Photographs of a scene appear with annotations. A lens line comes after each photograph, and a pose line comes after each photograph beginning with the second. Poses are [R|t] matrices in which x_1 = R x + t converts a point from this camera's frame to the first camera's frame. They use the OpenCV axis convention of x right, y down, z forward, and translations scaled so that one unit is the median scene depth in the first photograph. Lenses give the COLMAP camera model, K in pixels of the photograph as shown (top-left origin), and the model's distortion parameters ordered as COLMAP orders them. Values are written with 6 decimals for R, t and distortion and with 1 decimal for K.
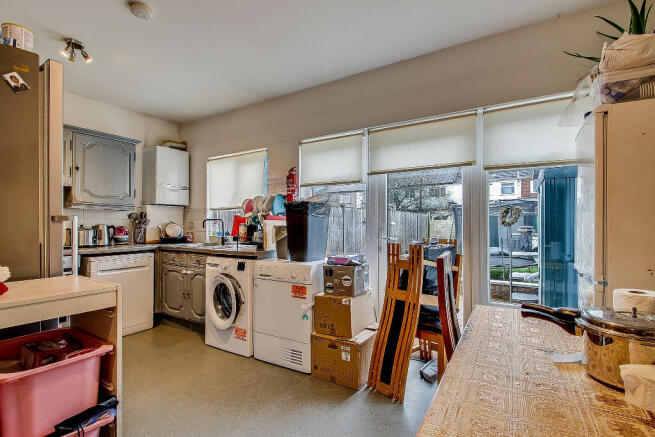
lens RADIAL K [[307.4, 0, 328.0], [0, 307.4, 222.4], [0, 0, 1]] dist [0.005140, -0.000846]
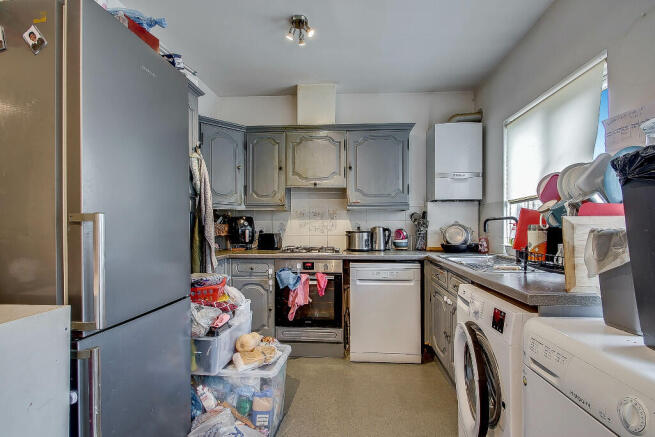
lens RADIAL K [[307.4, 0, 337.1], [0, 307.4, 227.4], [0, 0, 1]] dist [0.005140, -0.000846]
pose [[0.474824, 0.000923, -0.880080, 0.001995], [0.007777, 0.999956, 0.005245, 0.002670], [0.880047, -0.009335, 0.474796, 0.473678]]
